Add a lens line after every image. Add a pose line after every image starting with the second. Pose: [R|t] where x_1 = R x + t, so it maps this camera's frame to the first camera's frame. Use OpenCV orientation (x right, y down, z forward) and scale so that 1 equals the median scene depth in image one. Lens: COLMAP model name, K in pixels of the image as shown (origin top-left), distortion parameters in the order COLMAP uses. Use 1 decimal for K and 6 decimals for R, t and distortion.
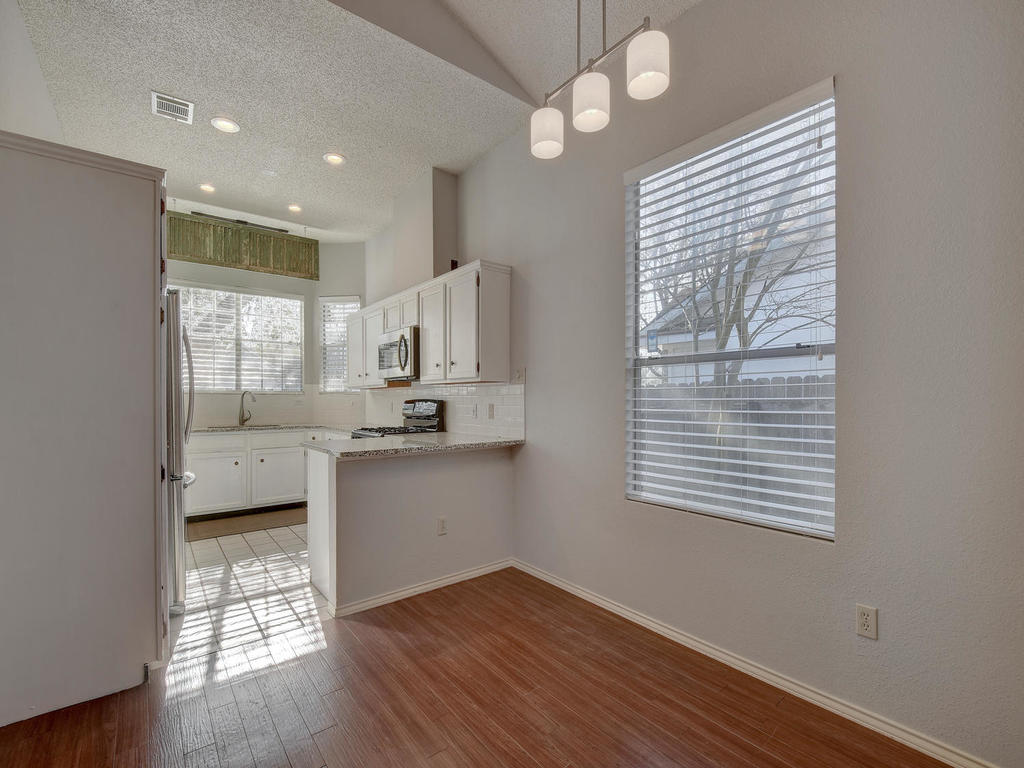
lens RADIAL K [[455.6, 0, 513.2], [0, 455.6, 401.9], [0, 0, 1]] dist [0.012296, -0.014009]
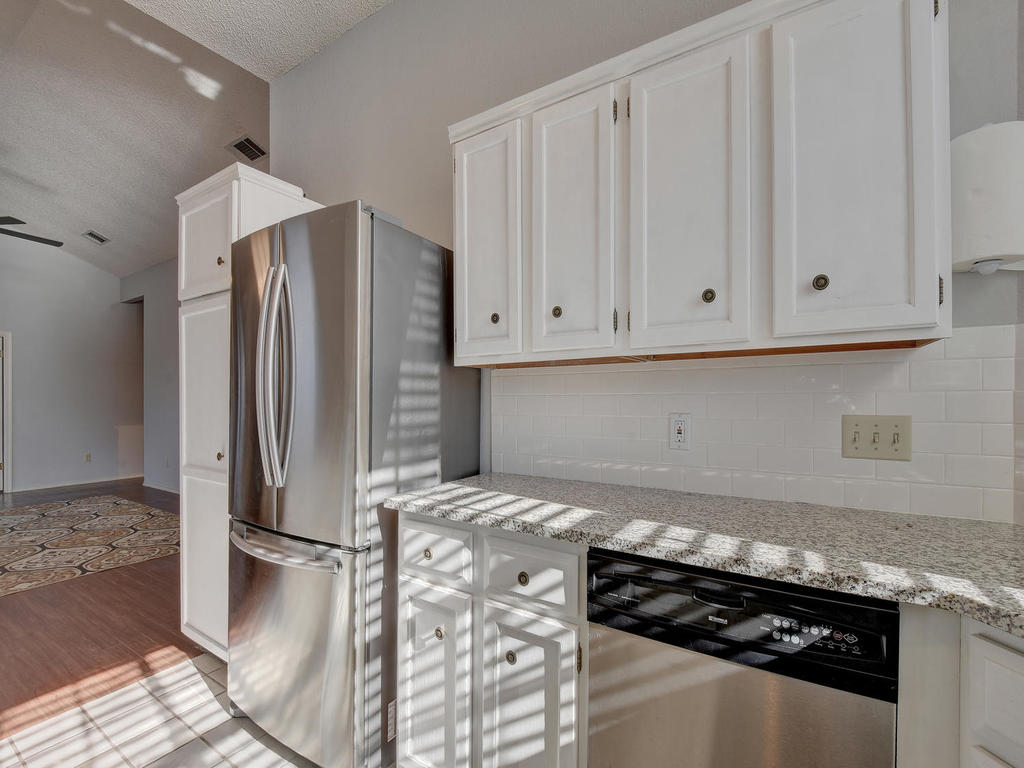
lens RADIAL K [[455.6, 0, 513.2], [0, 455.6, 401.9], [0, 0, 1]] dist [0.012296, -0.014009]
pose [[-0.950291, 0.004550, -0.311329, -0.485204], [-0.000033, 0.999892, 0.014713, -0.005987], [0.311362, 0.013992, -0.950188, 0.946779]]
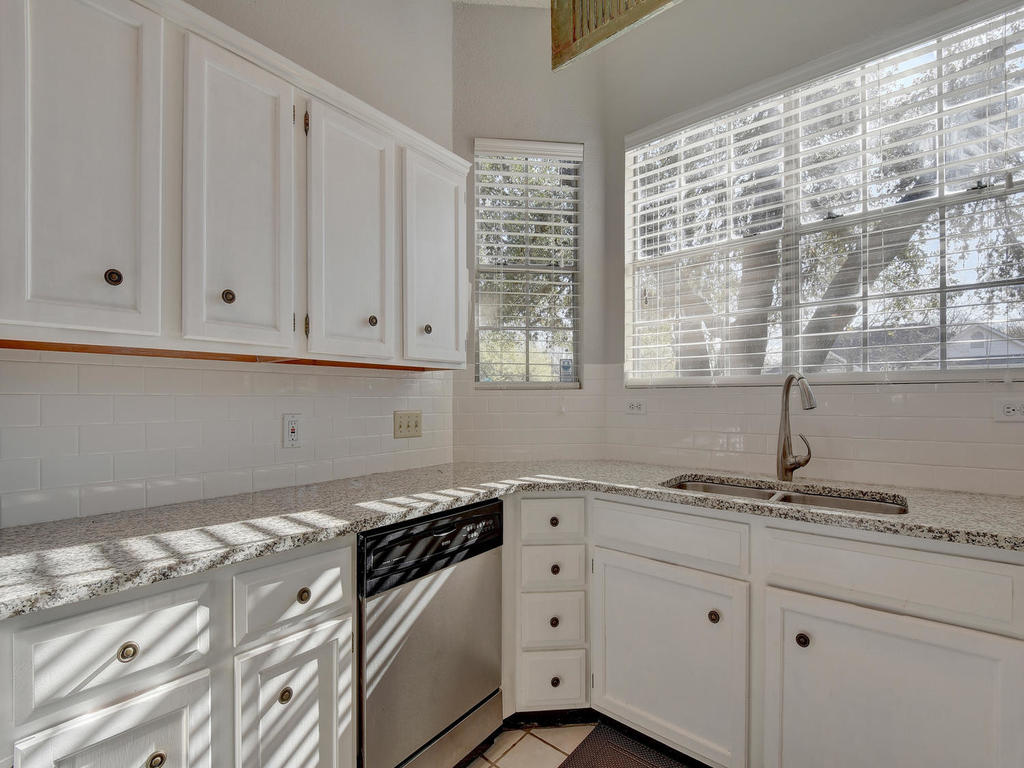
lens RADIAL K [[455.6, 0, 513.2], [0, 455.6, 401.9], [0, 0, 1]] dist [0.012296, -0.014009]
pose [[0.207482, 0.001510, -0.978238, -0.326545], [-0.008246, 0.999966, -0.000206, -0.003630], [0.978204, 0.008110, 0.207488, 0.772503]]
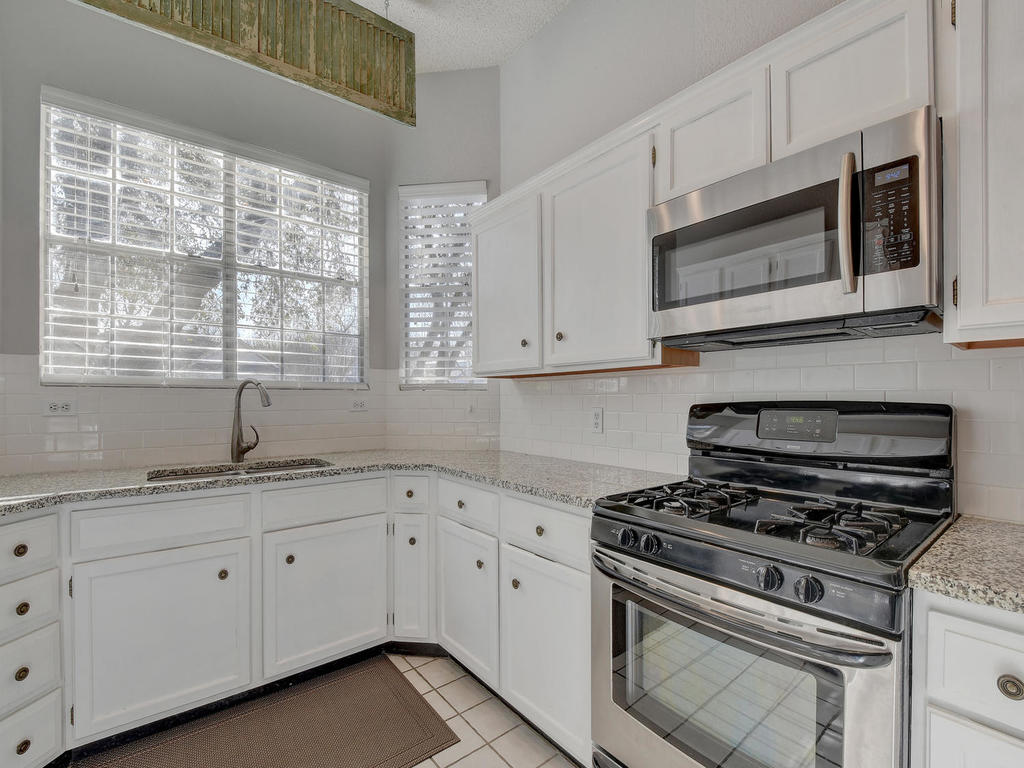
lens RADIAL K [[455.6, 0, 513.2], [0, 455.6, 401.9], [0, 0, 1]] dist [0.012296, -0.014009]
pose [[0.999982, -0.001695, 0.005825, -0.356830], [0.001708, 0.999996, -0.002376, -0.002954], [-0.005821, 0.002386, 0.999980, 0.602042]]
